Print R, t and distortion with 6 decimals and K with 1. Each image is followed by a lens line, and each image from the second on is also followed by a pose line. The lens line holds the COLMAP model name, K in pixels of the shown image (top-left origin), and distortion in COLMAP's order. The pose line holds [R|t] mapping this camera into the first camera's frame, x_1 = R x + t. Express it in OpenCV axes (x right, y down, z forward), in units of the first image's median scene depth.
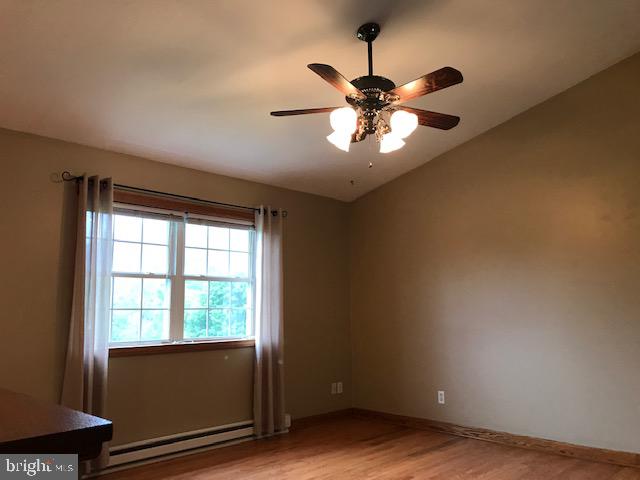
lens RADIAL K [[536.0, 0, 317.6], [0, 536.0, 238.5], [0, 0, 1]] dist [0.020053, -0.029057]
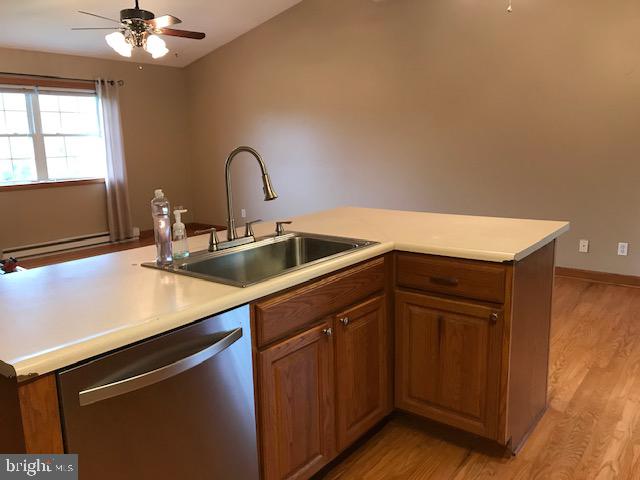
lens RADIAL K [[536.0, 0, 323.2], [0, 536.0, 239.0], [0, 0, 1]] dist [0.020053, -0.029057]
pose [[0.989132, -0.040533, 0.141336, 0.249816], [-0.005657, 0.950049, 0.312050, -0.105026], [-0.146924, -0.309458, 0.939494, -0.473158]]
